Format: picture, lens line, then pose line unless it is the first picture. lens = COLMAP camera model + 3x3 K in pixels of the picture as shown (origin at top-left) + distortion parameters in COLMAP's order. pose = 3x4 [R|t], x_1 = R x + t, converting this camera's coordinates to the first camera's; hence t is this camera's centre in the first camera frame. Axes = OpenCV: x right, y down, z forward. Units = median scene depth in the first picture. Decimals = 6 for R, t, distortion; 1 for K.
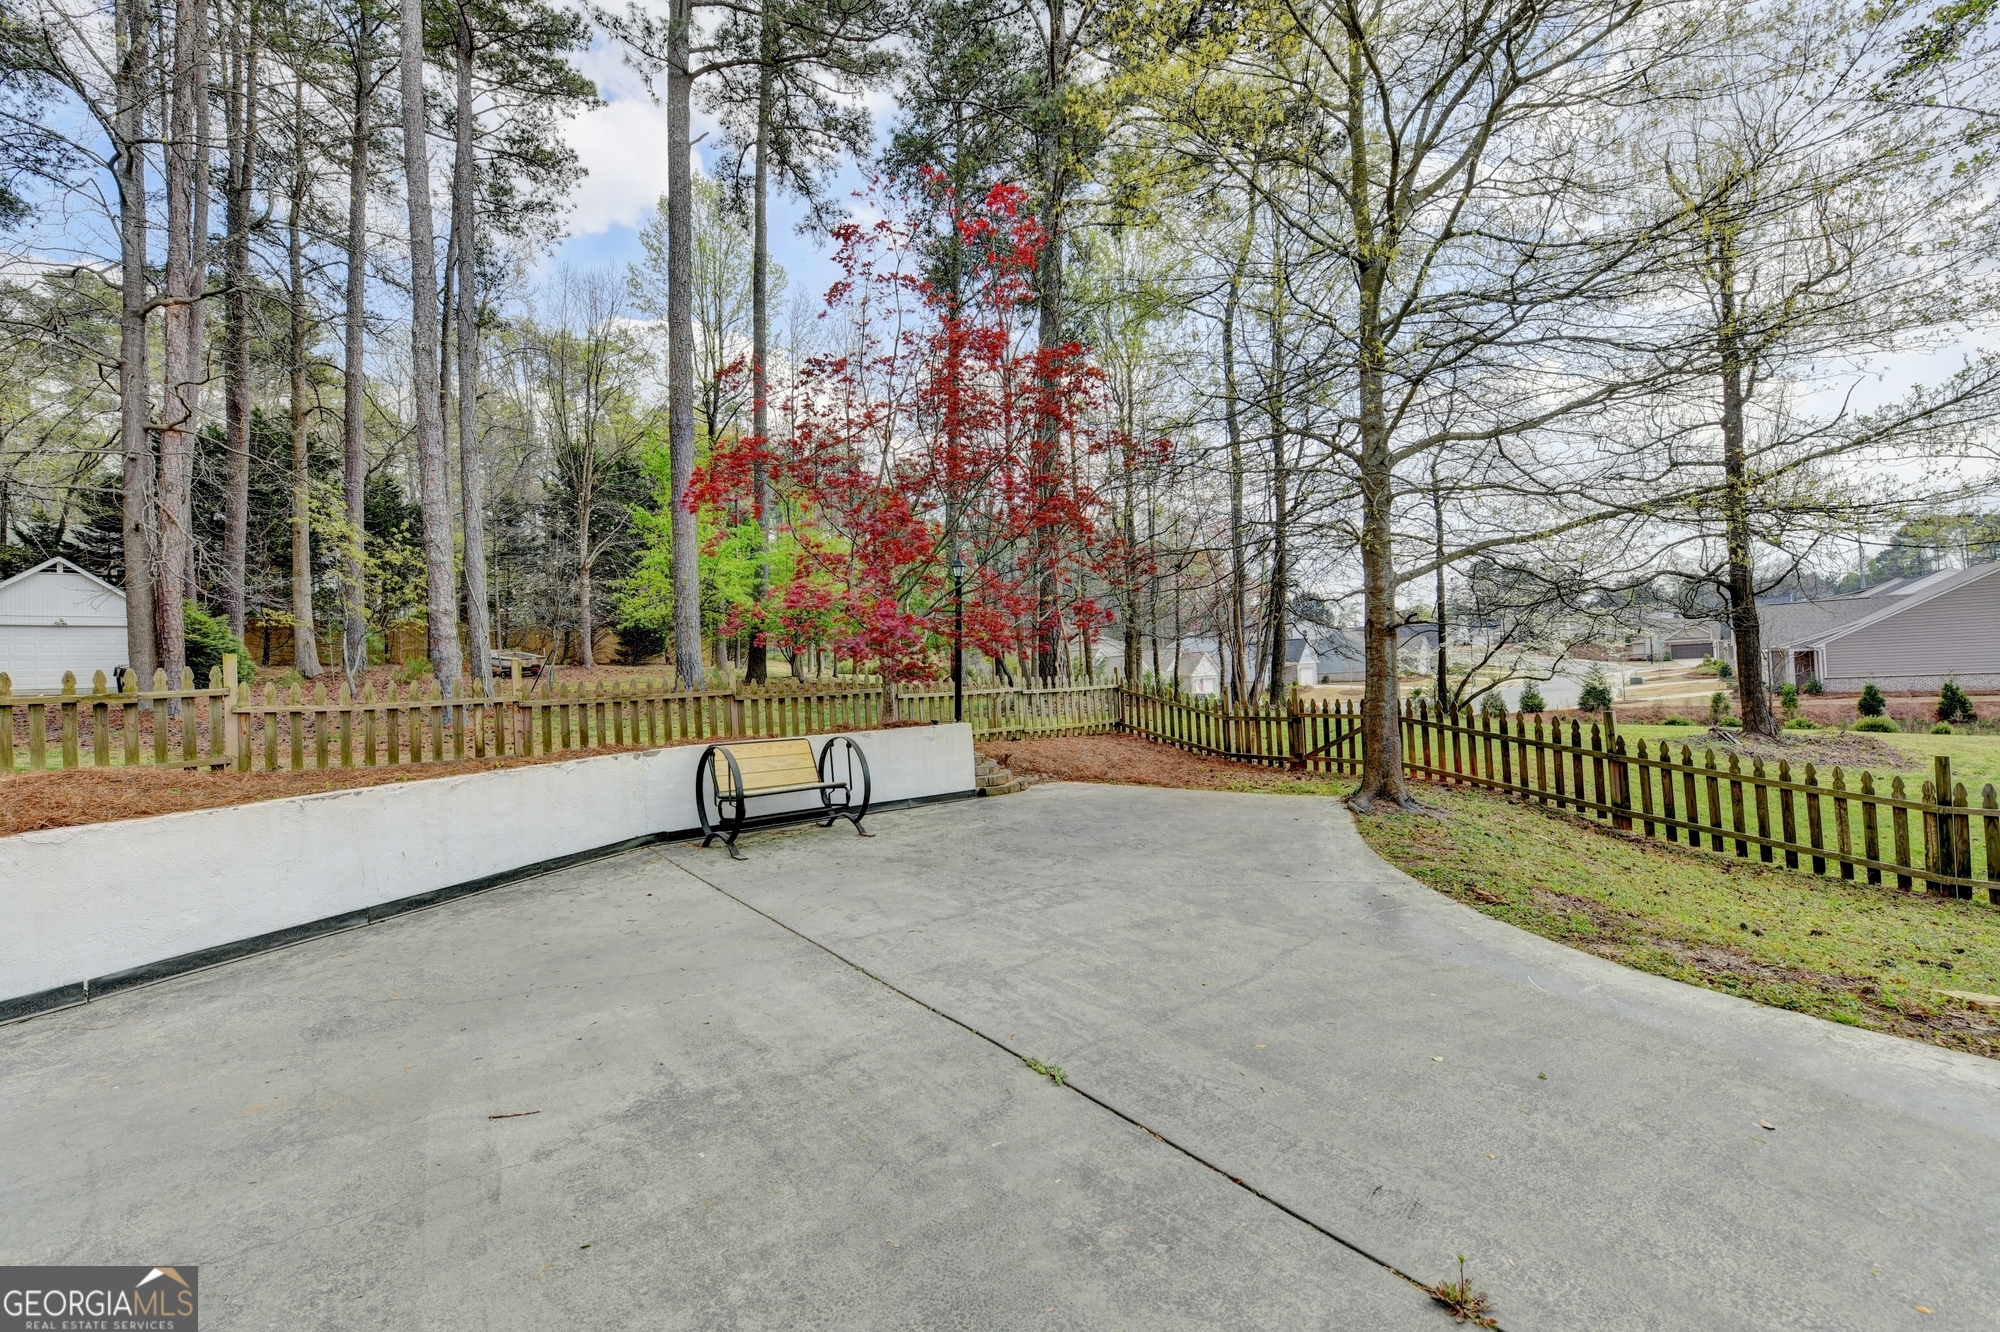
lens RADIAL K [[803.1, 0, 987.3], [0, 803.1, 675.8], [0, 0, 1]] dist [-0.012786, -0.004254]
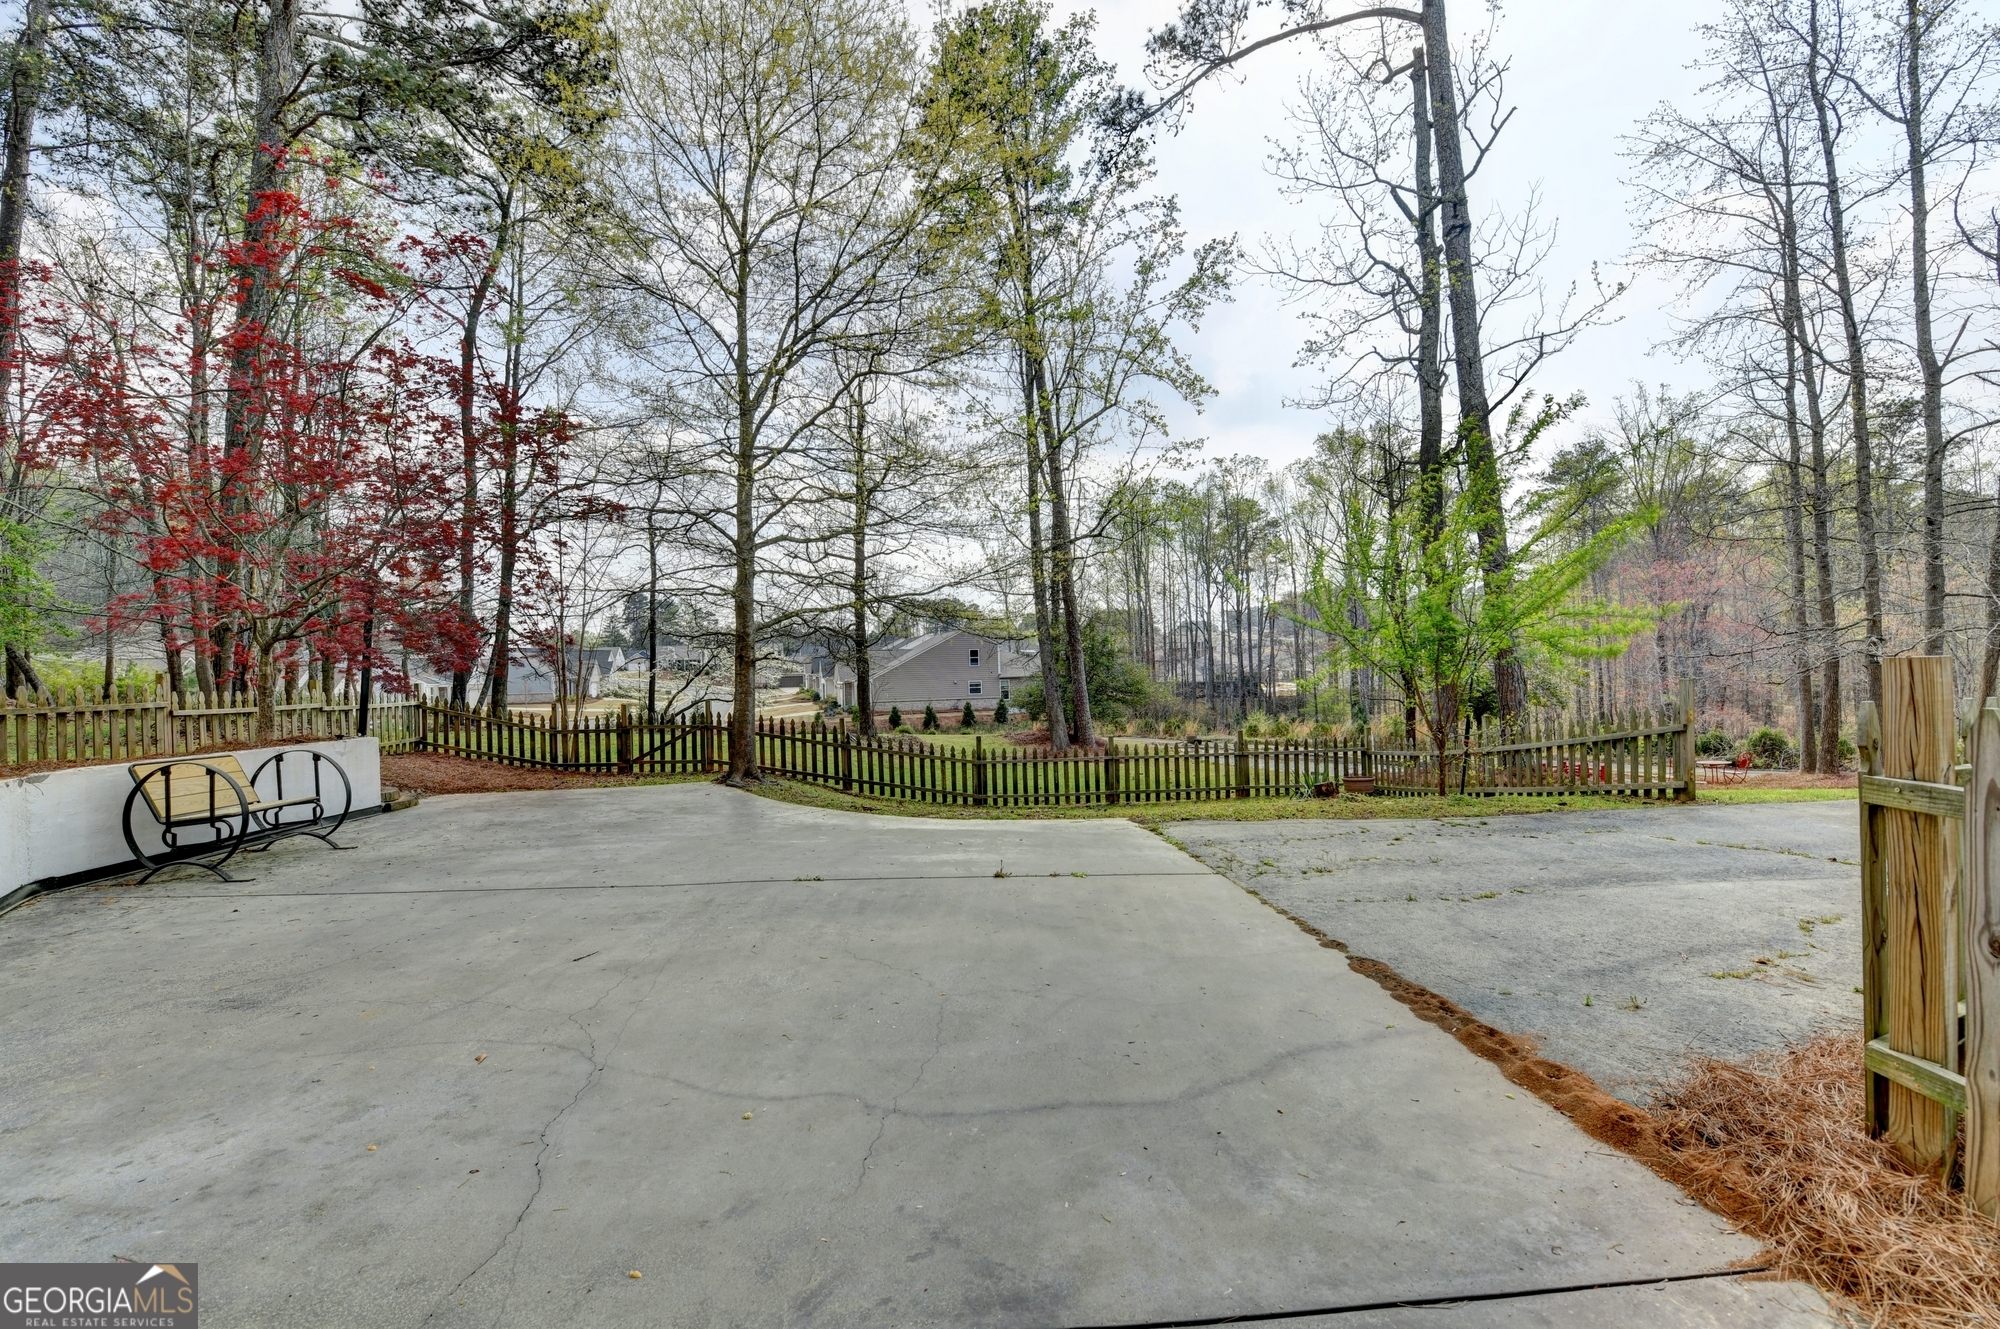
lens RADIAL K [[803.1, 0, 987.3], [0, 803.1, 674.3], [0, 0, 1]] dist [-0.012786, -0.004254]
pose [[0.555687, 0.032878, 0.830741, -0.348247], [-0.006936, 0.999366, -0.034912, 0.009430], [-0.831363, 0.013638, 0.555563, -0.130509]]
